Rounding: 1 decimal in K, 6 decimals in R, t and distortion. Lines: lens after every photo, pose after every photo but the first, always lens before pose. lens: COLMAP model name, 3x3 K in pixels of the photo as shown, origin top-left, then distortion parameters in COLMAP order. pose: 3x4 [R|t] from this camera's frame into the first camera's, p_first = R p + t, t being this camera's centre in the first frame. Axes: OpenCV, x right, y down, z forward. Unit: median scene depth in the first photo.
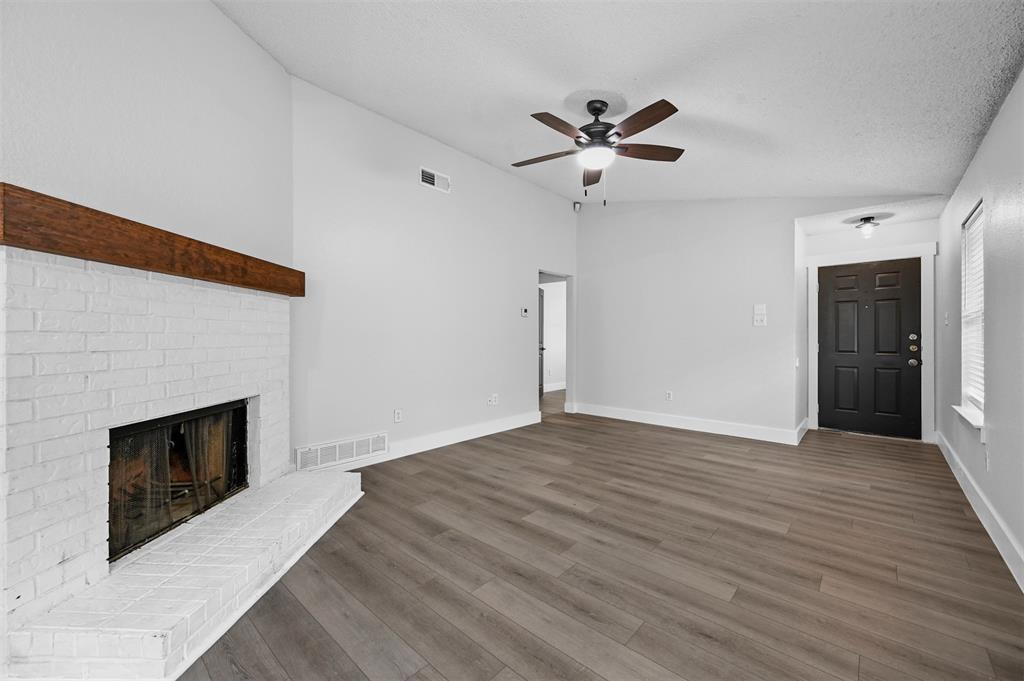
lens RADIAL K [[404.4, 0, 511.5], [0, 404.4, 335.9], [0, 0, 1]] dist [-0.000839, -0.000226]
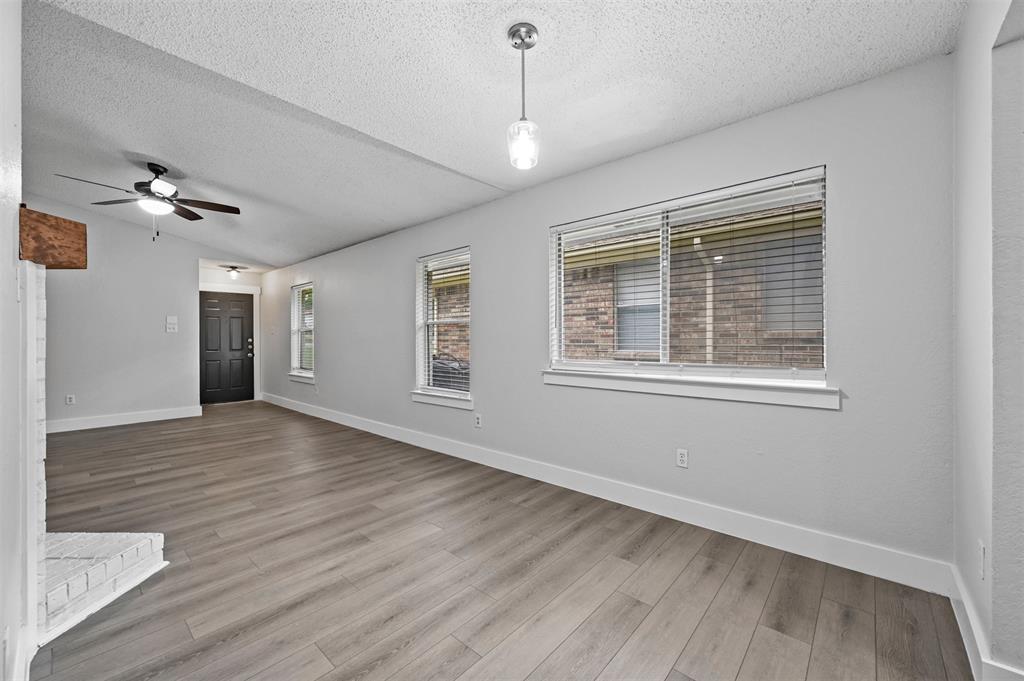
lens RADIAL K [[404.4, 0, 513.0], [0, 404.4, 341.8], [0, 0, 1]] dist [-0.000839, -0.000226]
pose [[-0.004835, -0.006691, 0.999966, -0.961209], [-0.000723, 0.999977, 0.006688, -0.004547], [-0.999988, -0.000691, -0.004840, -0.139292]]
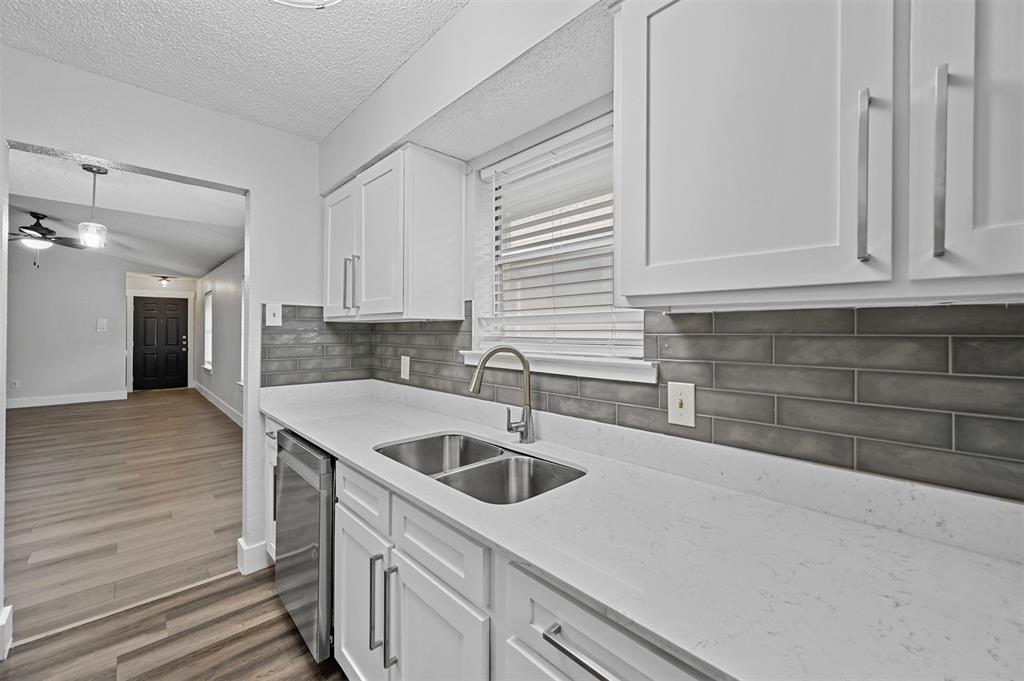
lens RADIAL K [[404.4, 0, 513.7], [0, 404.4, 331.2], [0, 0, 1]] dist [-0.000839, -0.000226]
pose [[0.072379, 0.001188, 0.997377, -1.225613], [-0.008181, 0.999966, -0.000598, -0.053490], [-0.997344, -0.008116, 0.072386, -1.072860]]
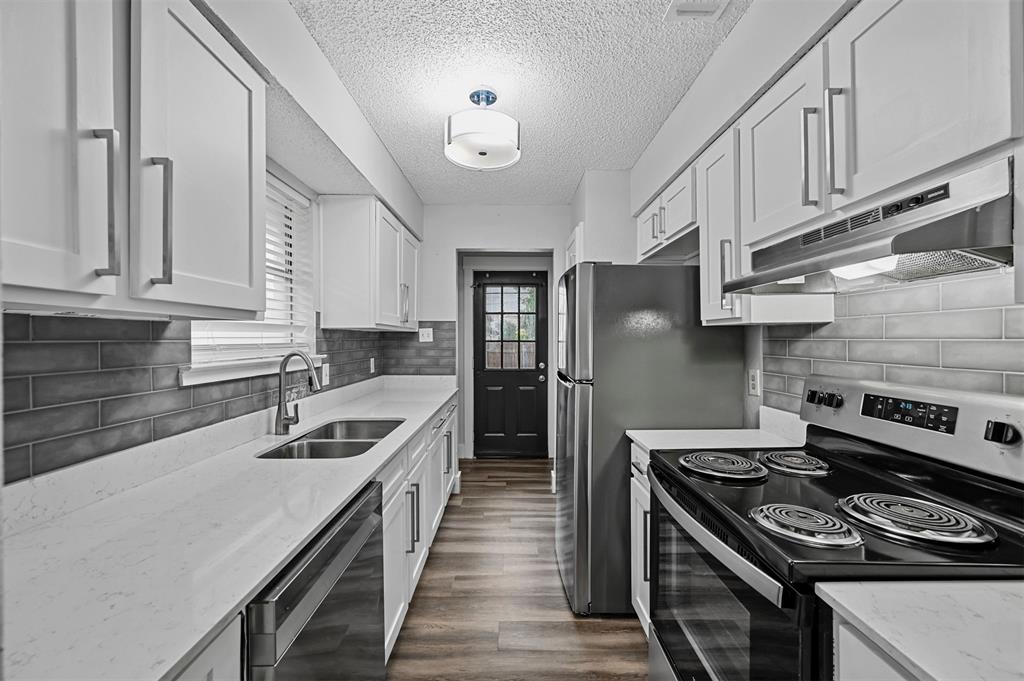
lens RADIAL K [[404.4, 0, 510.9], [0, 404.4, 338.1], [0, 0, 1]] dist [-0.000839, -0.000226]
pose [[-0.745524, -0.000841, -0.666478, -0.644589], [0.005159, 0.999962, -0.007033, -0.048655], [0.666458, -0.008682, -0.745492, -0.470997]]
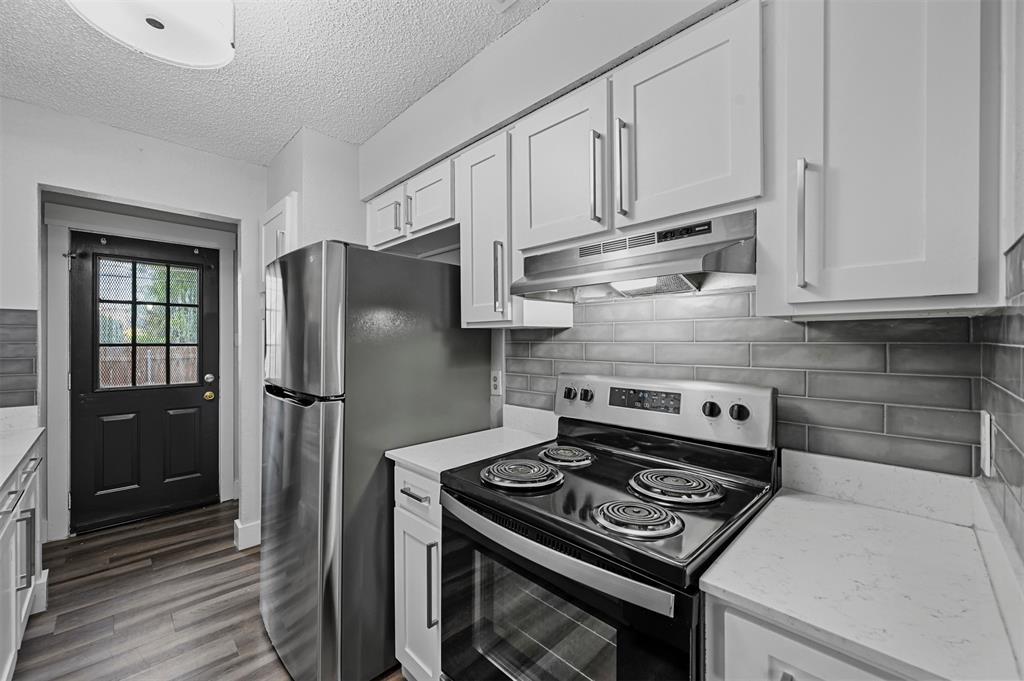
lens RADIAL K [[404.4, 0, 513.0], [0, 404.4, 340.9], [0, 0, 1]] dist [-0.000839, -0.000226]
pose [[-0.056962, -0.001215, -0.998376, -0.680402], [0.006335, 0.999979, -0.001578, -0.049987], [0.998356, -0.006414, -0.056953, -0.608849]]
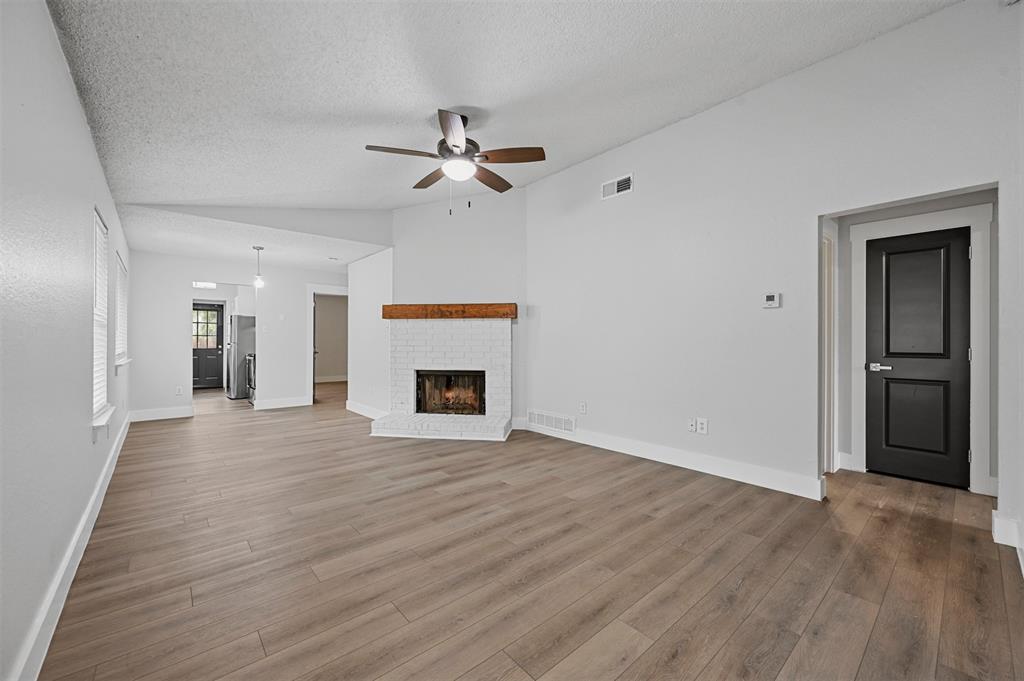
lens RADIAL K [[404.4, 0, 519.1], [0, 404.4, 341.7], [0, 0, 1]] dist [-0.000839, -0.000226]
pose [[-0.114337, -0.003204, -0.993437, 1.053713], [0.001701, 0.999993, -0.003421, 0.008247], [0.993441, -0.002081, -0.114330, 1.091675]]
